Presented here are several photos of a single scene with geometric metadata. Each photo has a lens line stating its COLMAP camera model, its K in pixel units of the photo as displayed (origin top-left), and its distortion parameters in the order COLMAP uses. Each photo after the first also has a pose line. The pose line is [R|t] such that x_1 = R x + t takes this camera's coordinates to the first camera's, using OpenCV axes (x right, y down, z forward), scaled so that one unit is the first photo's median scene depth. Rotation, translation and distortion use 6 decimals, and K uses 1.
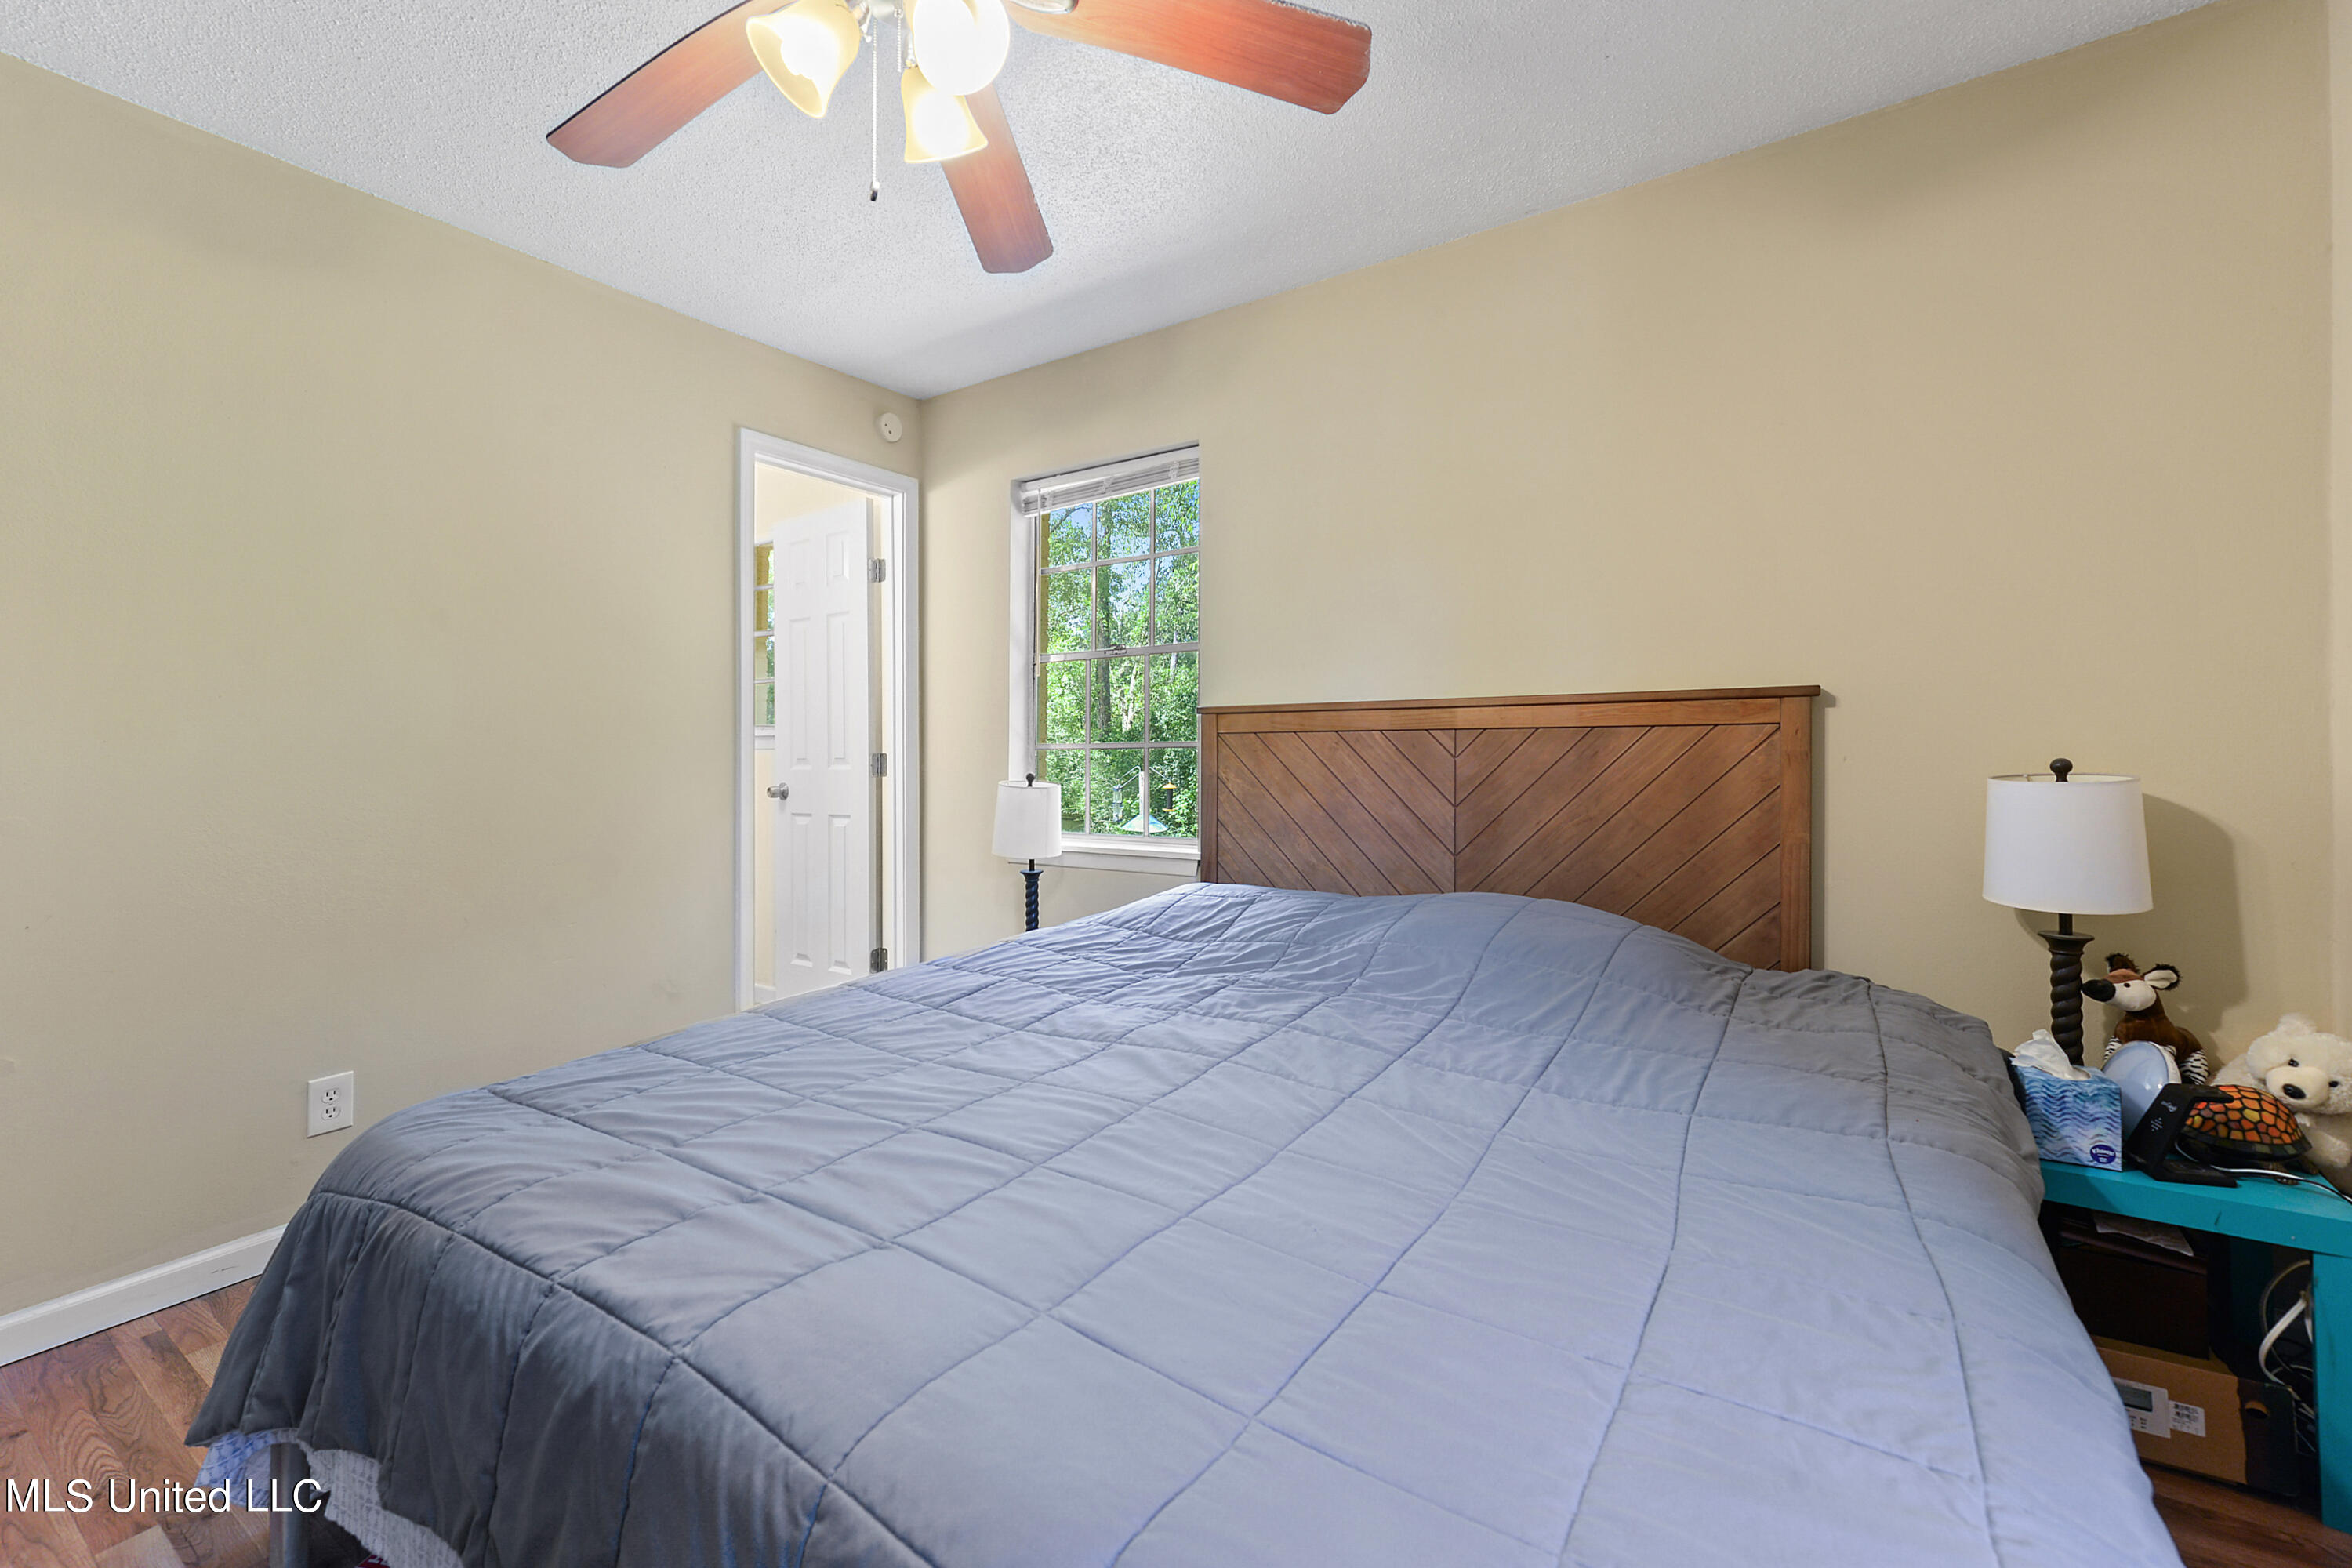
lens RADIAL K [[938.9, 0, 1158.5], [0, 938.9, 732.9], [0, 0, 1]] dist [-0.000273, -0.000509]
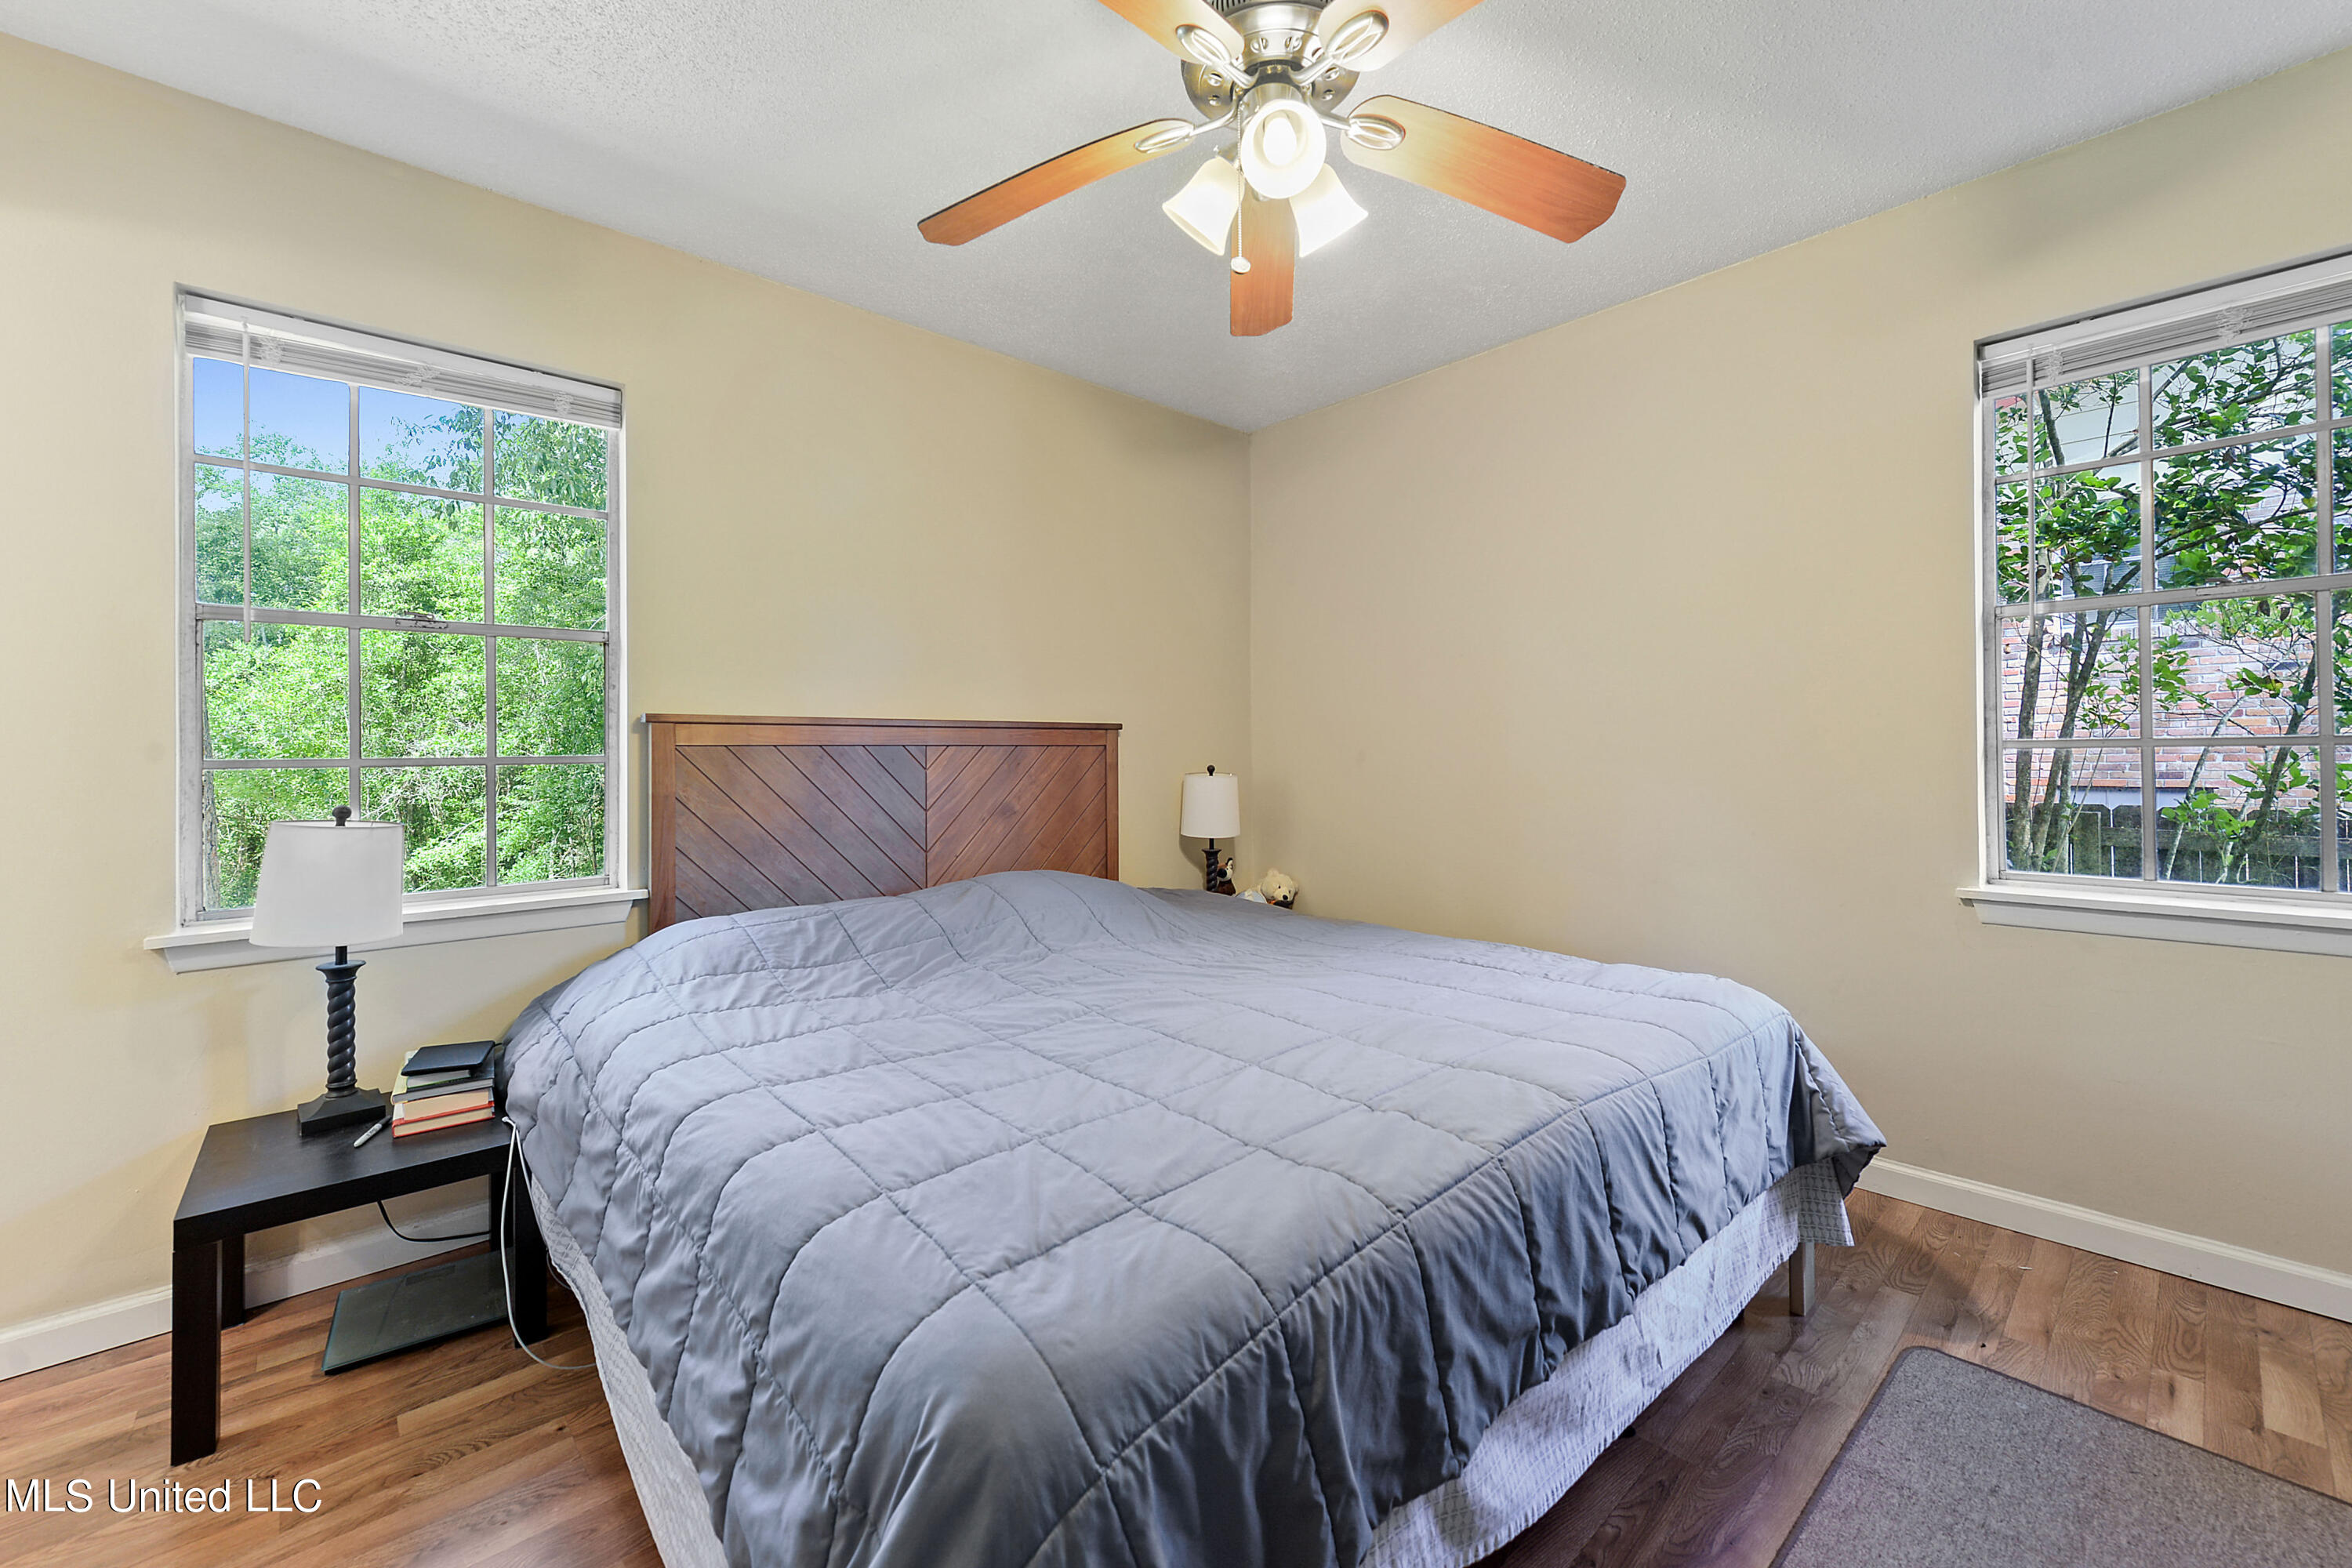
lens RADIAL K [[931.7, 0, 1168.3], [0, 931.7, 770.9], [0, 0, 1]] dist [0.001348, 0.000086]
pose [[0.251625, -0.012653, 0.967742, -0.699814], [-0.007206, 0.999862, 0.014946, 0.007518], [-0.967798, -0.010735, 0.251499, 0.378727]]
